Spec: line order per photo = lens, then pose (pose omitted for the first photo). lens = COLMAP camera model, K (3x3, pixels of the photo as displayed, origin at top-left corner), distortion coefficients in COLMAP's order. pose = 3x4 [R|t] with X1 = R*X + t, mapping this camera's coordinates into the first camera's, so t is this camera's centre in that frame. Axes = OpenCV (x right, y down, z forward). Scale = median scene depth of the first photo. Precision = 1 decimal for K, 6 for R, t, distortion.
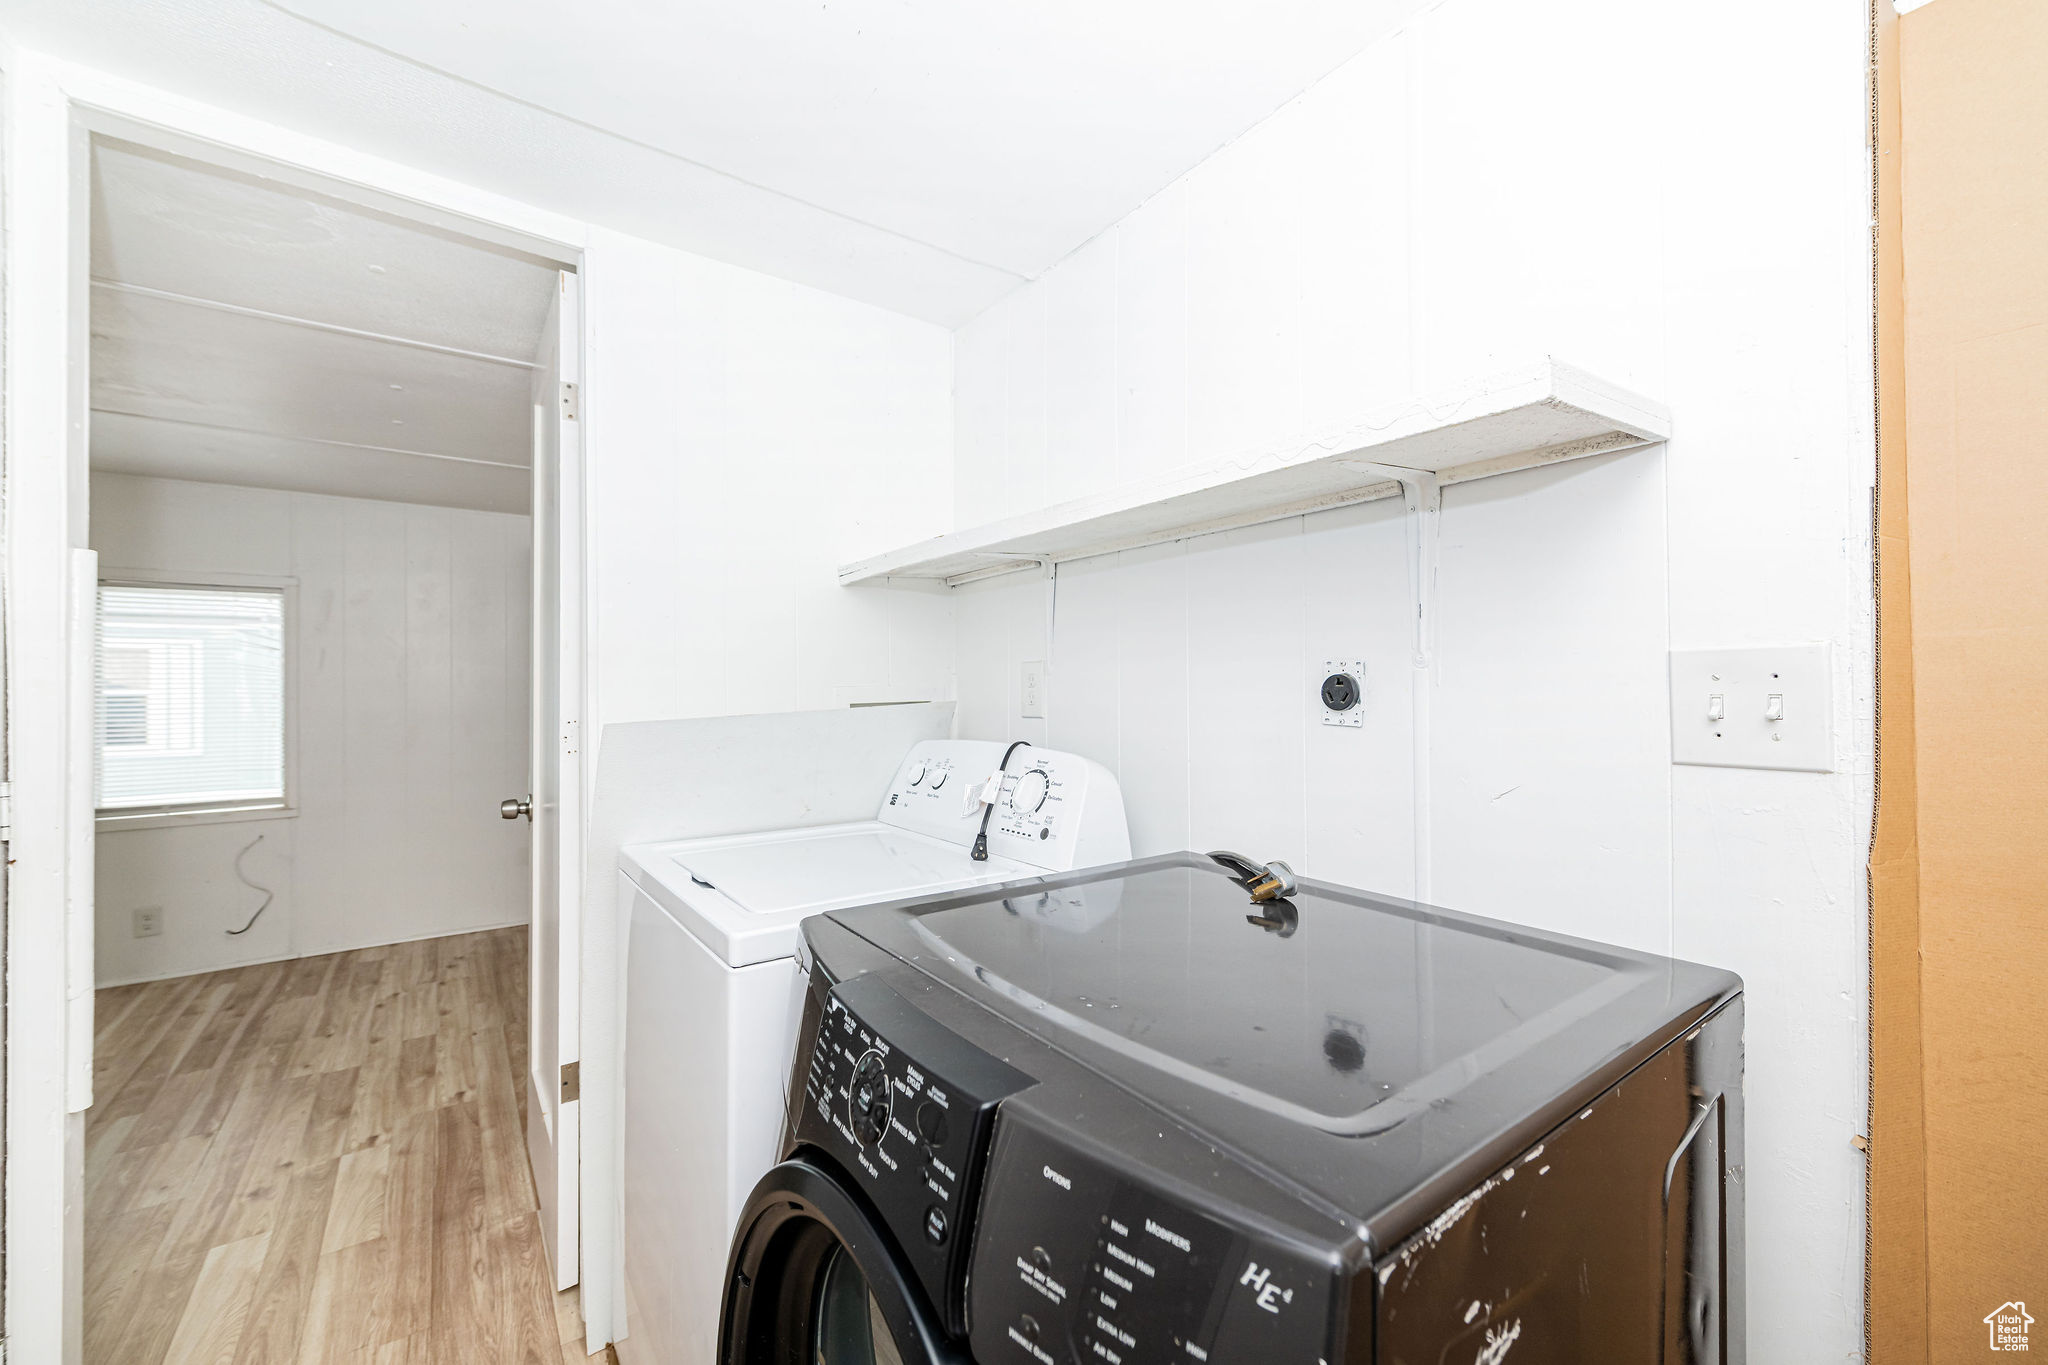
lens RADIAL K [[831.8, 0, 1024.0], [0, 831.8, 682.5], [0, 0, 1]] dist [0.000140, 0.000113]
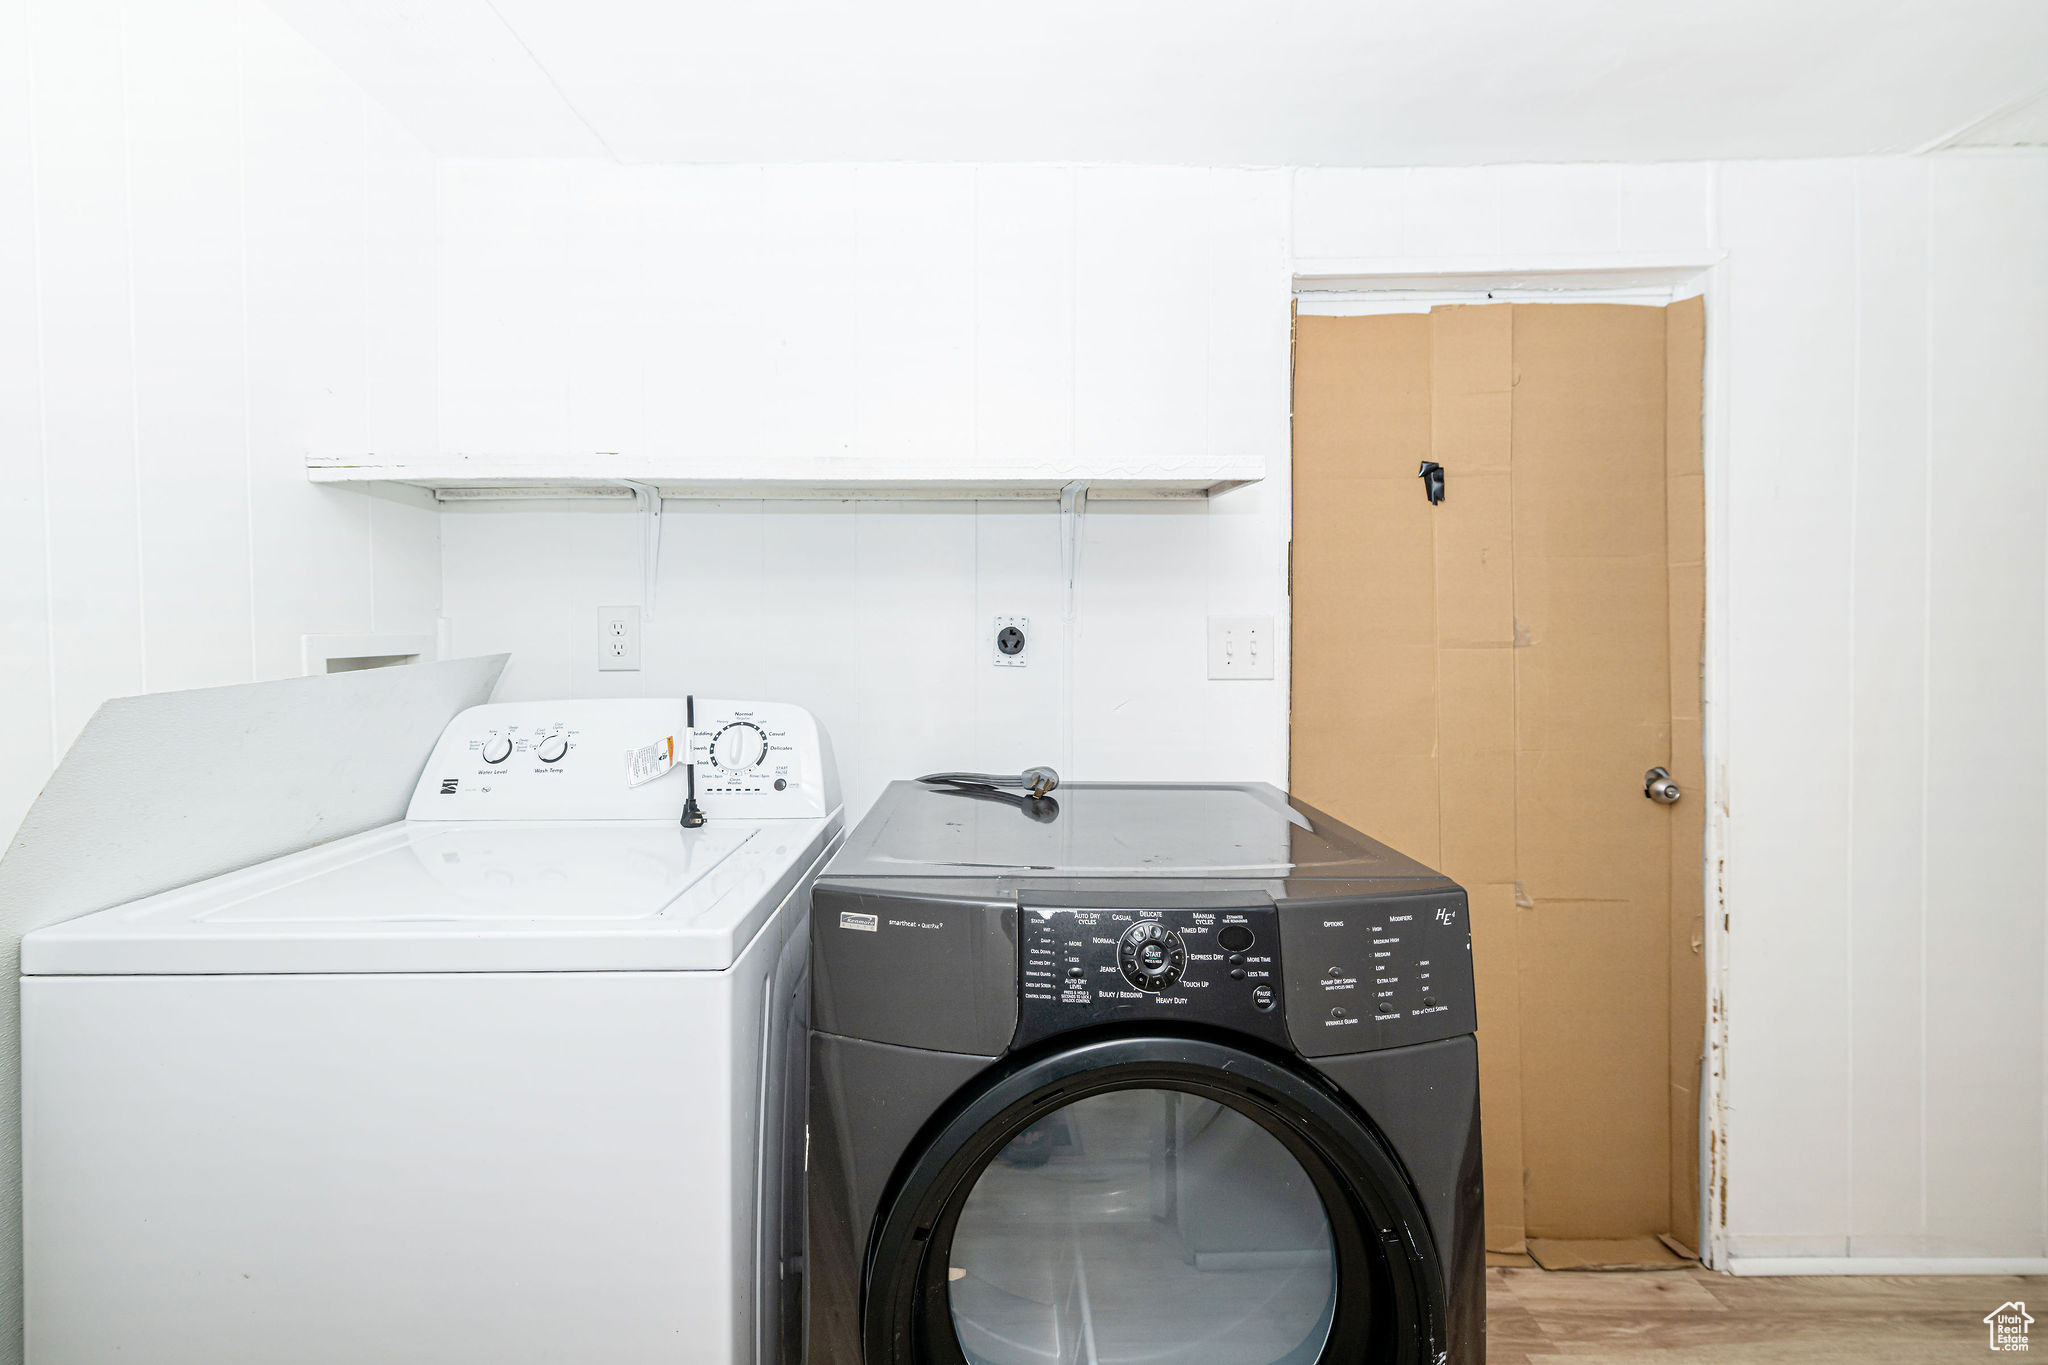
lens RADIAL K [[839.5, 0, 1028.3], [0, 839.5, 645.2], [0, 0, 1]] dist [-0.000678, -0.000091]
pose [[0.567282, -0.003702, 0.823516, -0.701602], [-0.007856, 0.999920, 0.009907, 0.005740], [-0.823486, -0.012090, 0.567207, 0.223352]]
